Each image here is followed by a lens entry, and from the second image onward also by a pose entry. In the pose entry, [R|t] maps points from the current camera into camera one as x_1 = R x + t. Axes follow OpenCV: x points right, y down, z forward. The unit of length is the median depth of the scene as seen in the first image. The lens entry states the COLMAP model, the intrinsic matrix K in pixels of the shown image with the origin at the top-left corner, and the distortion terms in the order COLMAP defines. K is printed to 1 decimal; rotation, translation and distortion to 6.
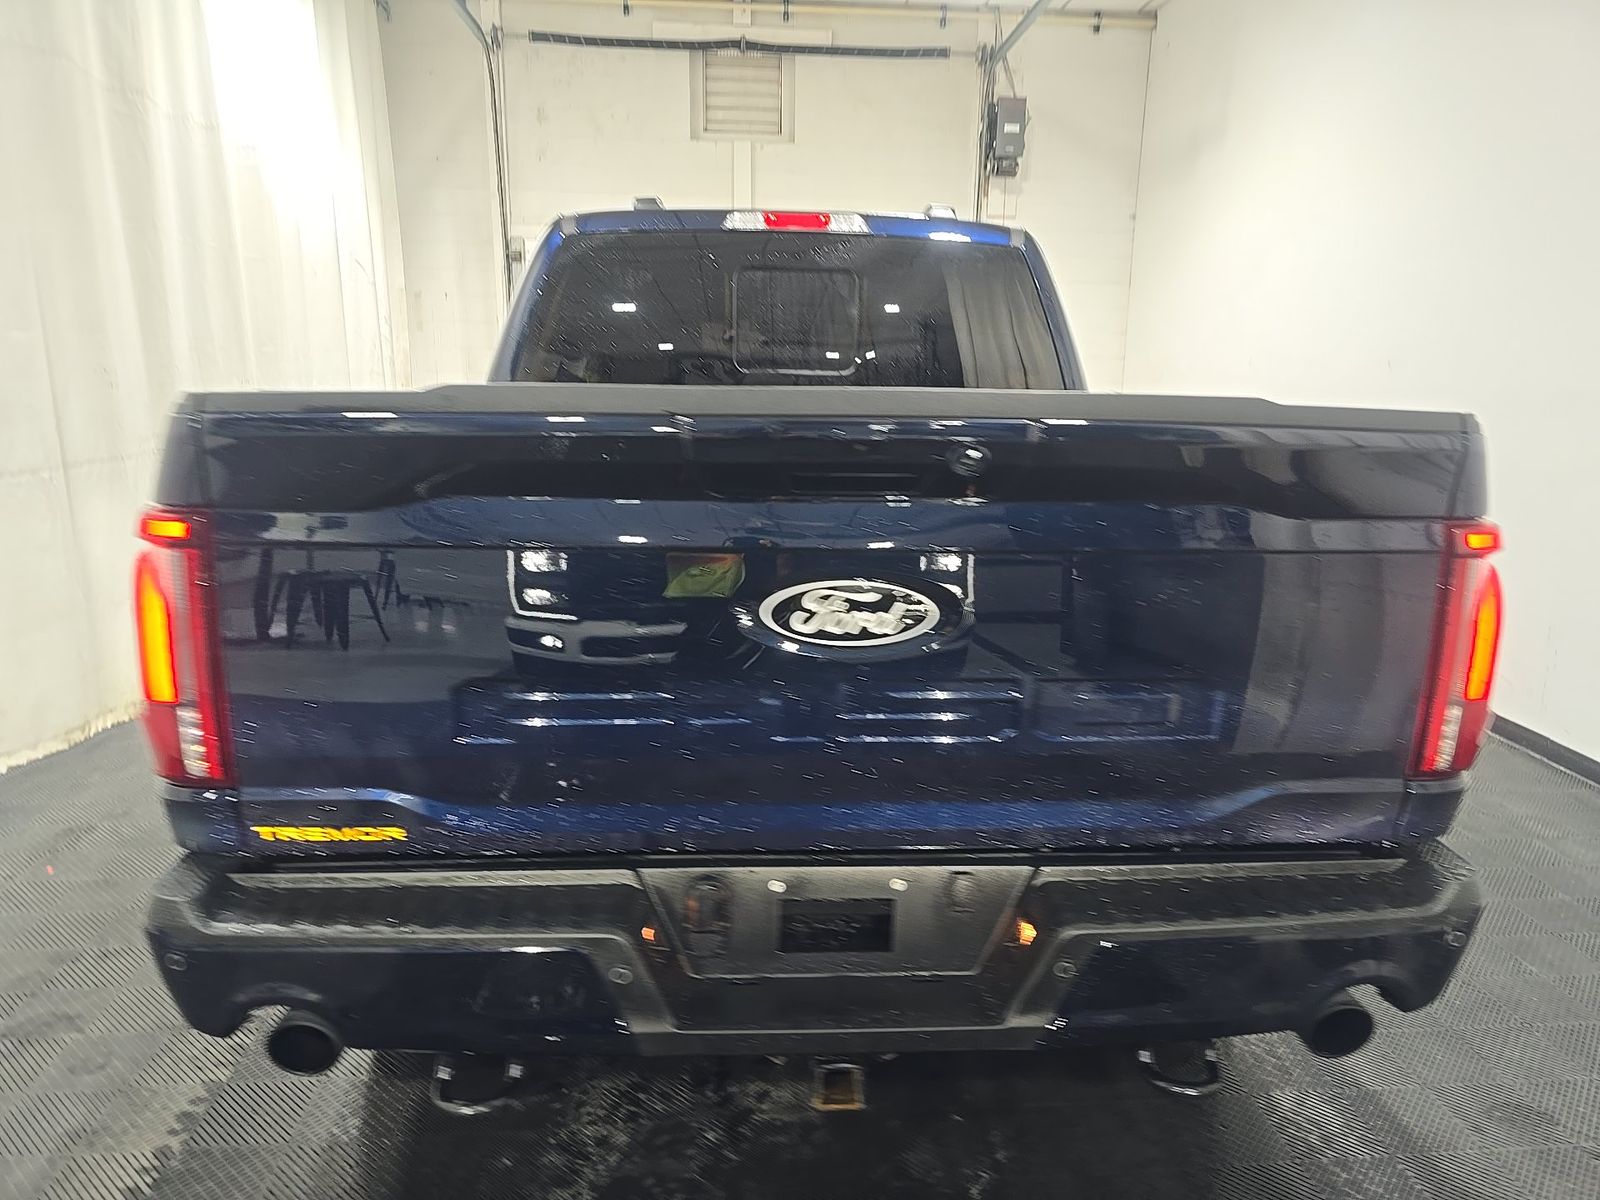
lens RADIAL K [[1075.6, 0, 832.1], [0, 1075.6, 599.1], [0, 0, 1]] dist [0.002017, -0.002869]
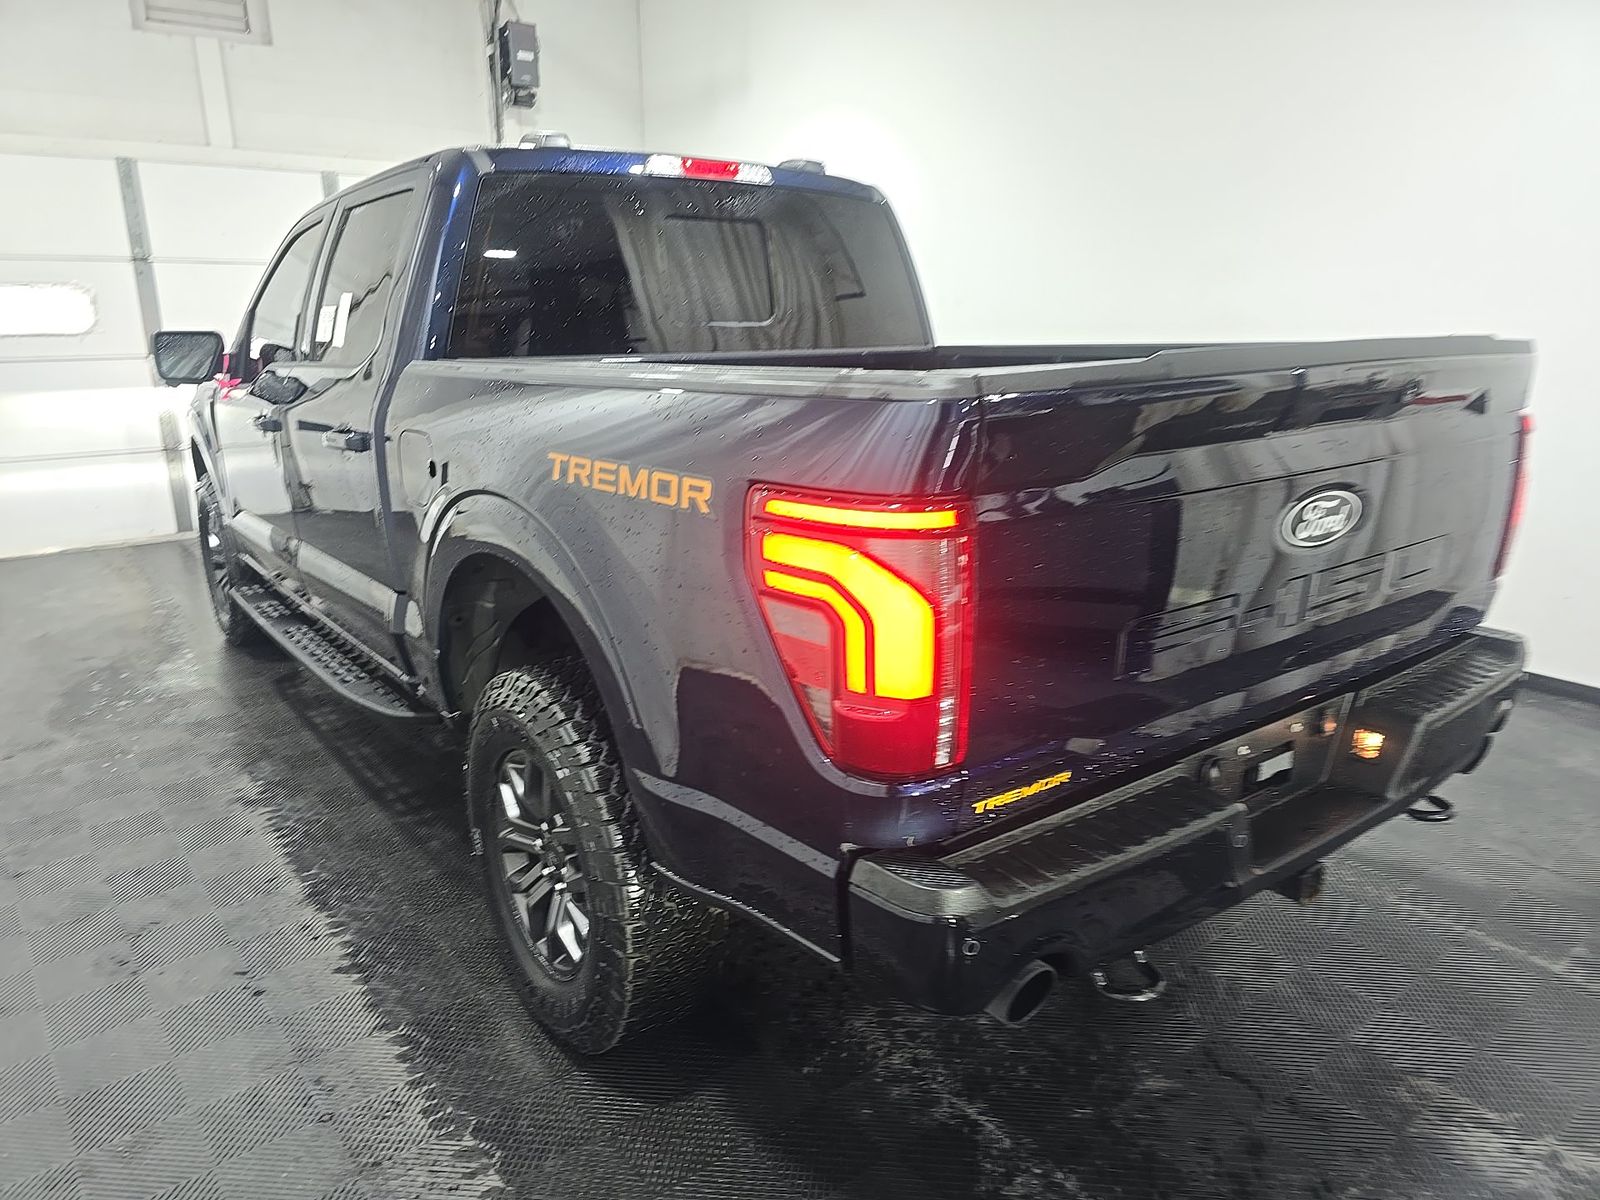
lens RADIAL K [[1075.6, 0, 832.1], [0, 1075.6, 599.1], [0, 0, 1]] dist [0.002017, -0.002869]
pose [[0.833899, -0.160010, 0.528213, -0.352690], [0.129221, 0.987055, 0.095002, -0.027532], [-0.536576, -0.010966, 0.843781, 0.068811]]
